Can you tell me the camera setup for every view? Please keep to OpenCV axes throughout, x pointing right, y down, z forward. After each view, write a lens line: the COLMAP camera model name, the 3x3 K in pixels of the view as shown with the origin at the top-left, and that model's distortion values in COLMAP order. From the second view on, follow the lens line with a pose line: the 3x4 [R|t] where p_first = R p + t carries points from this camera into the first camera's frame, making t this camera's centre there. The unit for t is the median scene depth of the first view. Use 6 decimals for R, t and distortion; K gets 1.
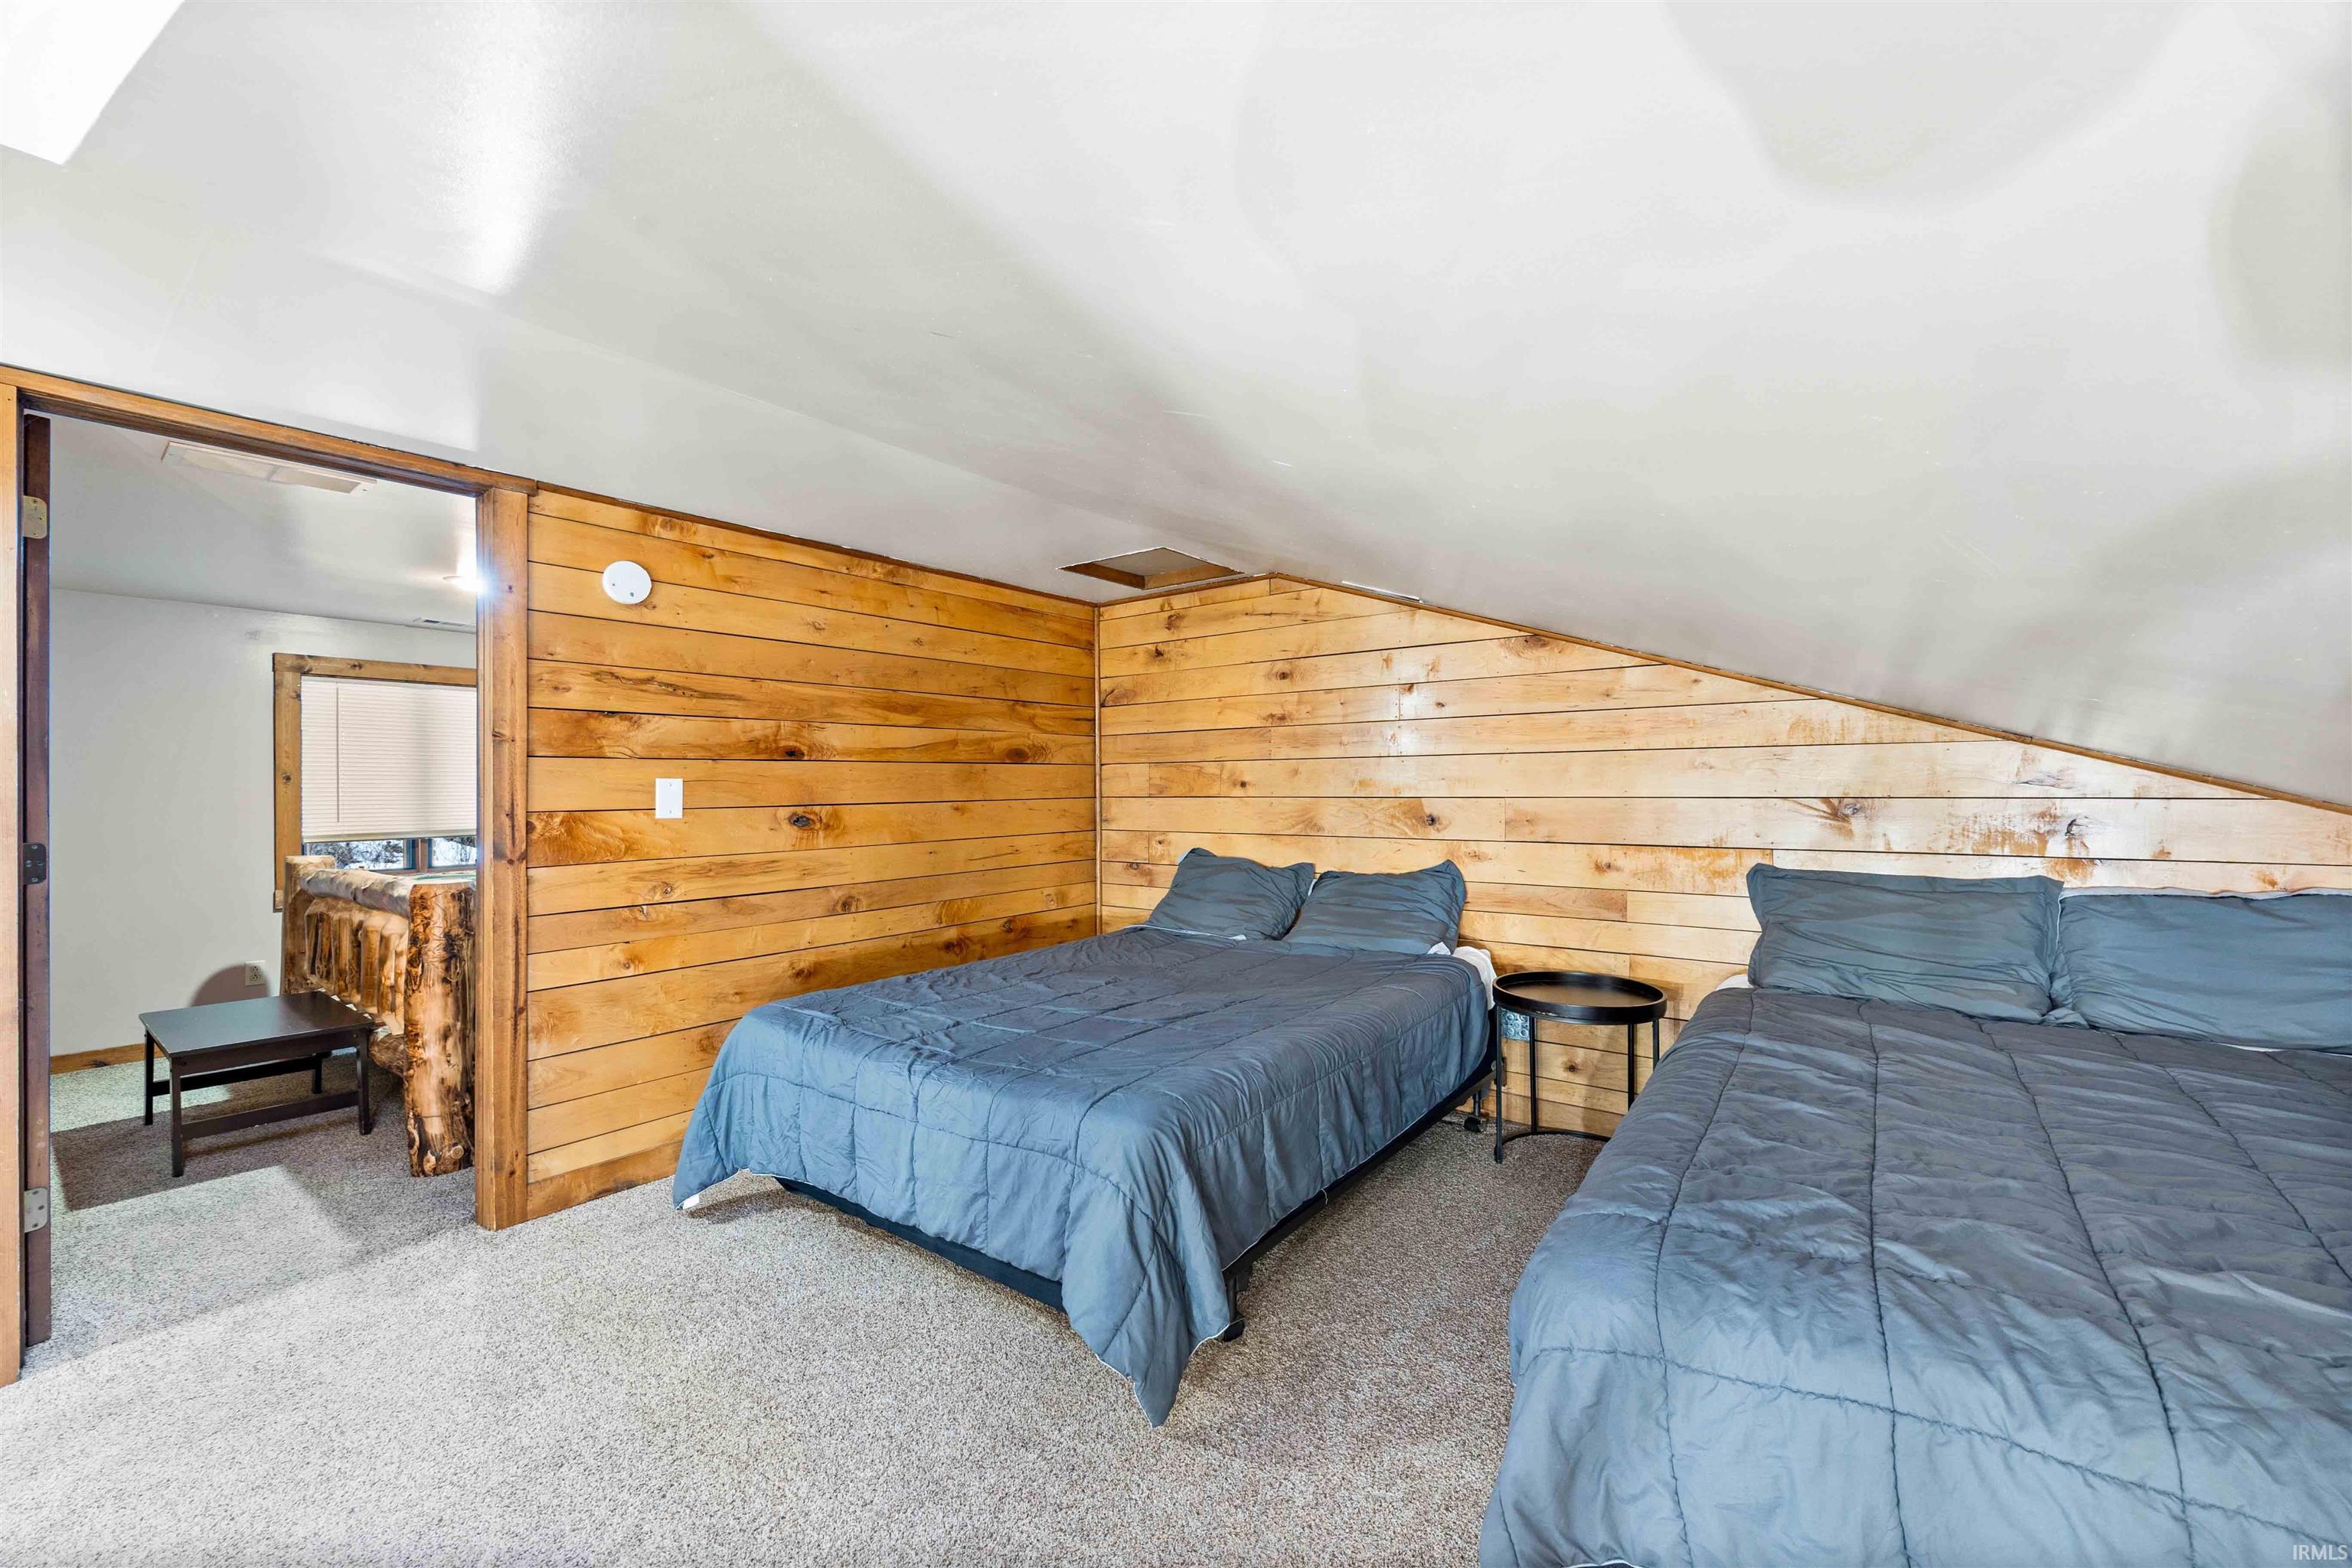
lens RADIAL K [[939.6, 0, 1175.7], [0, 939.6, 787.1], [0, 0, 1]] dist [0.000570, -0.000515]
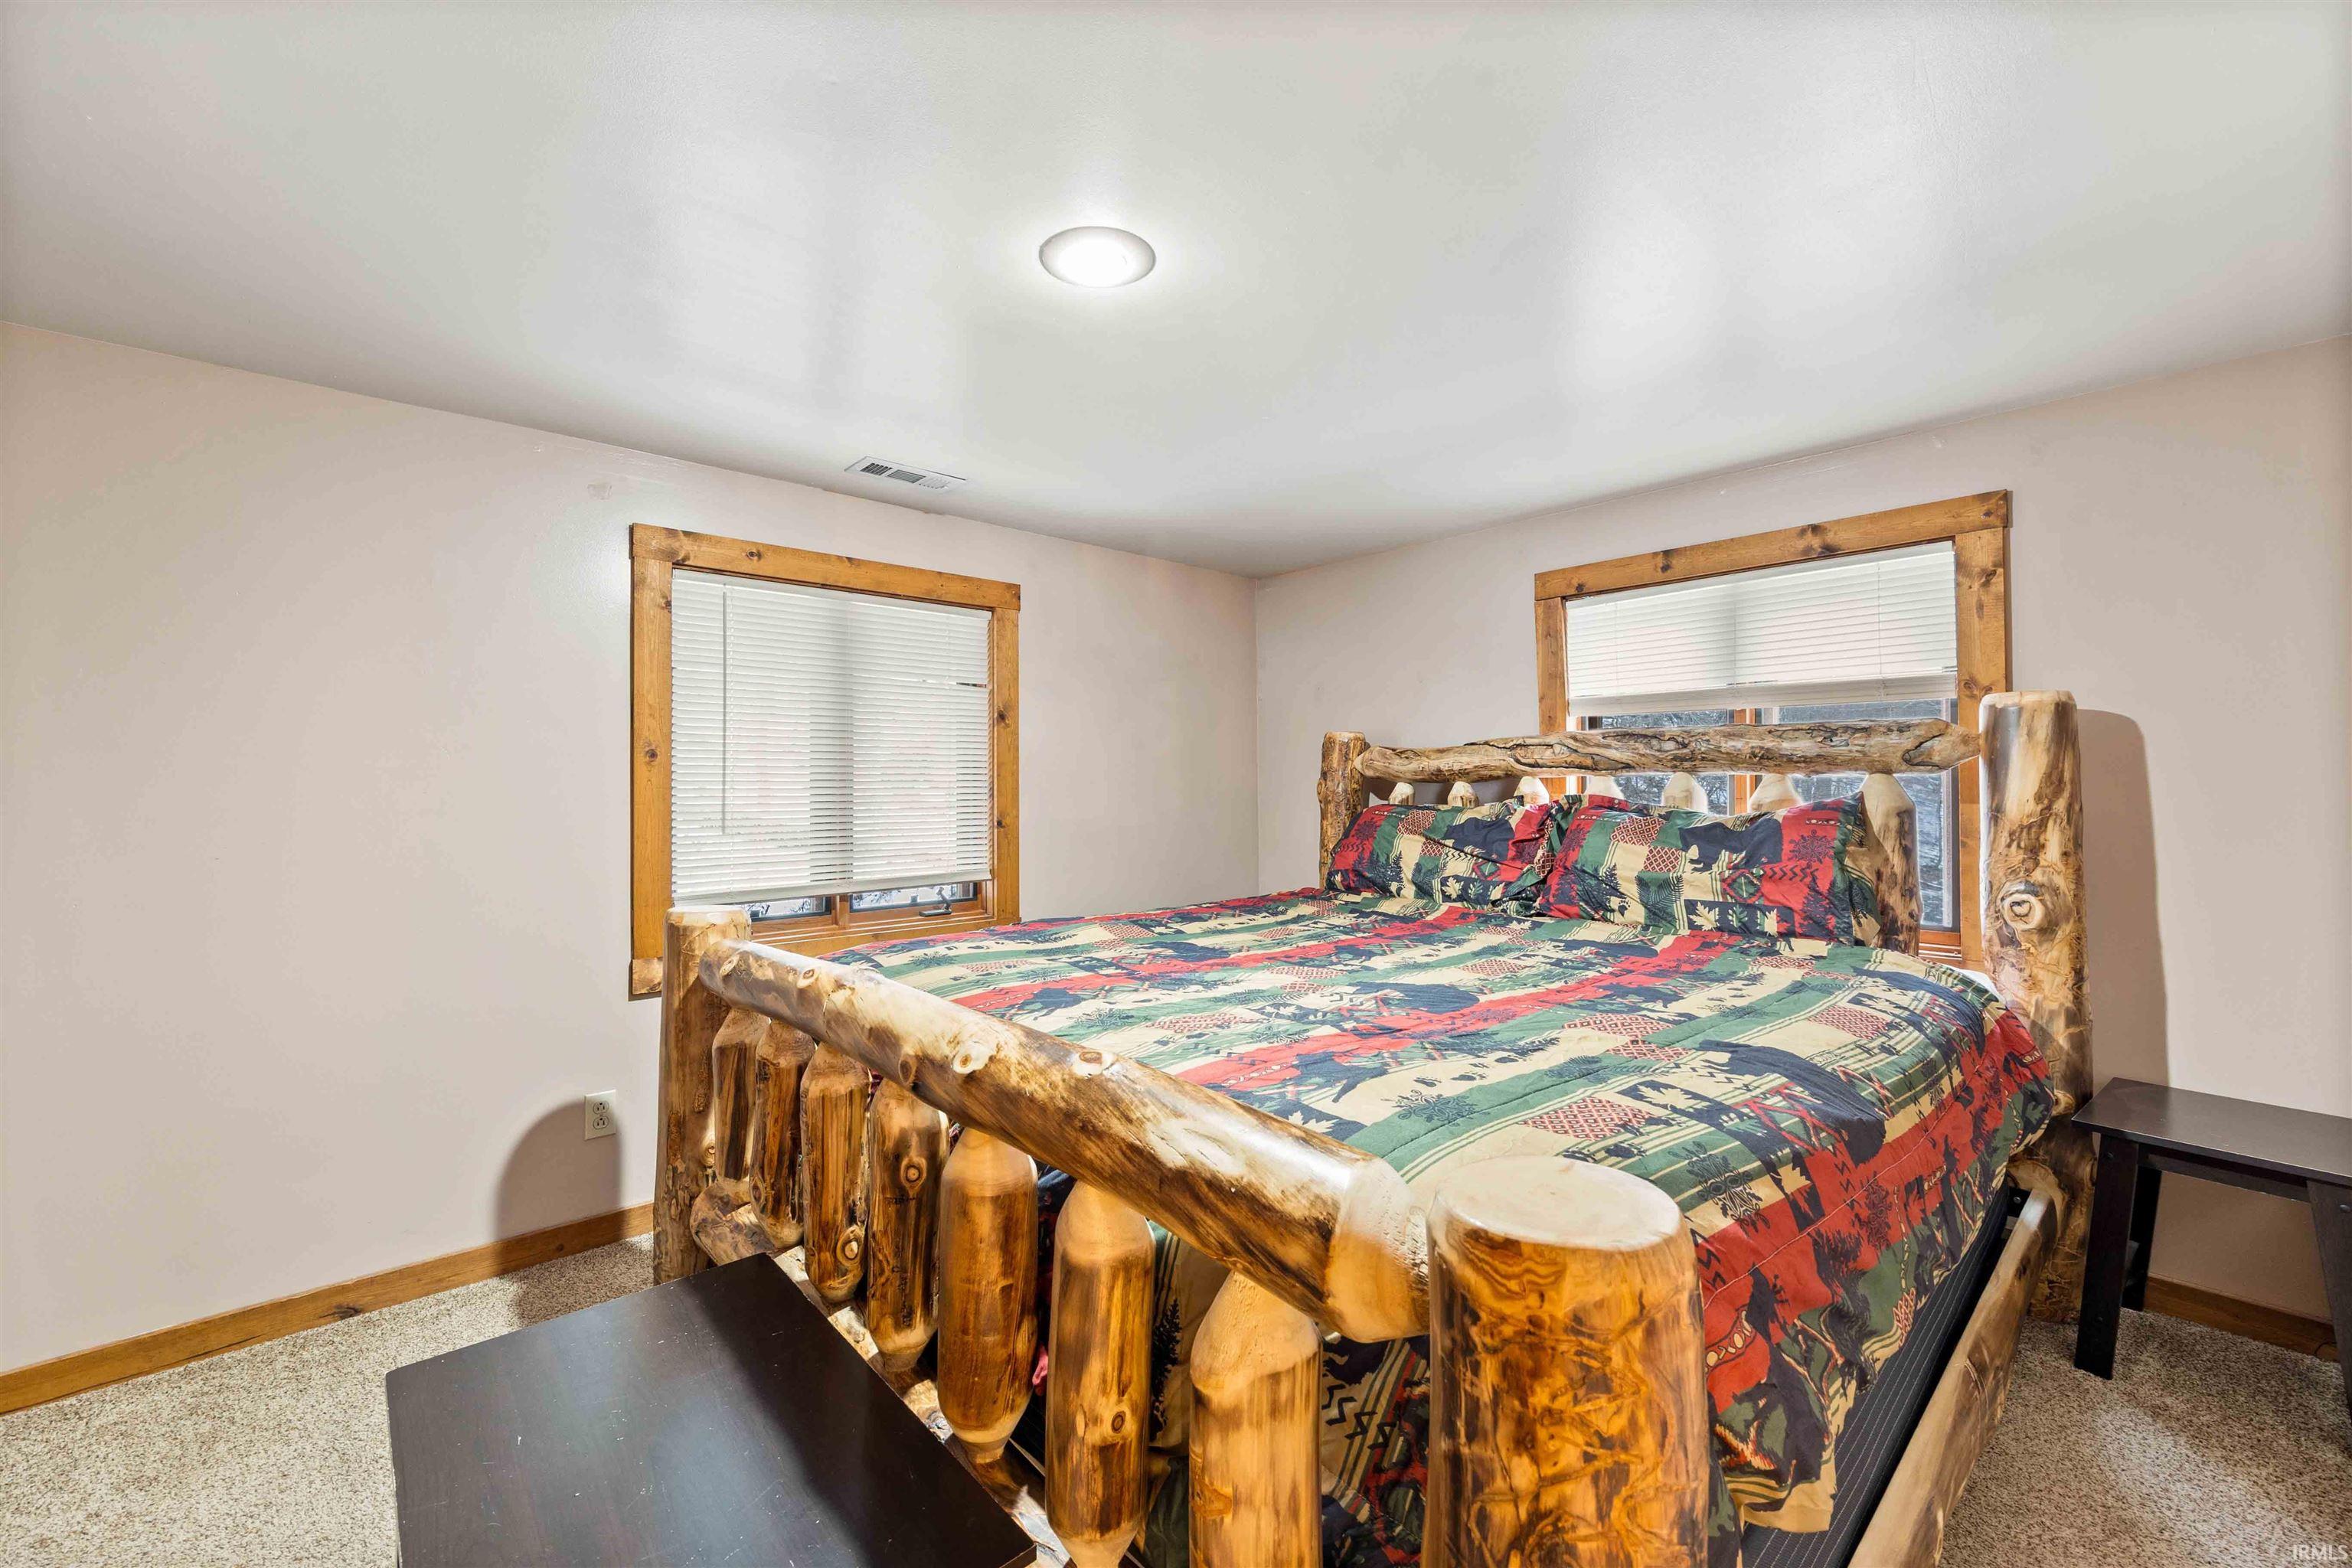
lens RADIAL K [[939.6, 0, 1179.5], [0, 939.6, 782.6], [0, 0, 1]] dist [0.000570, -0.000515]
pose [[0.983951, 0.001844, -0.178429, -0.687597], [-0.002081, 0.999997, -0.001145, 0.008421], [0.178427, 0.001498, 0.983952, 0.651701]]
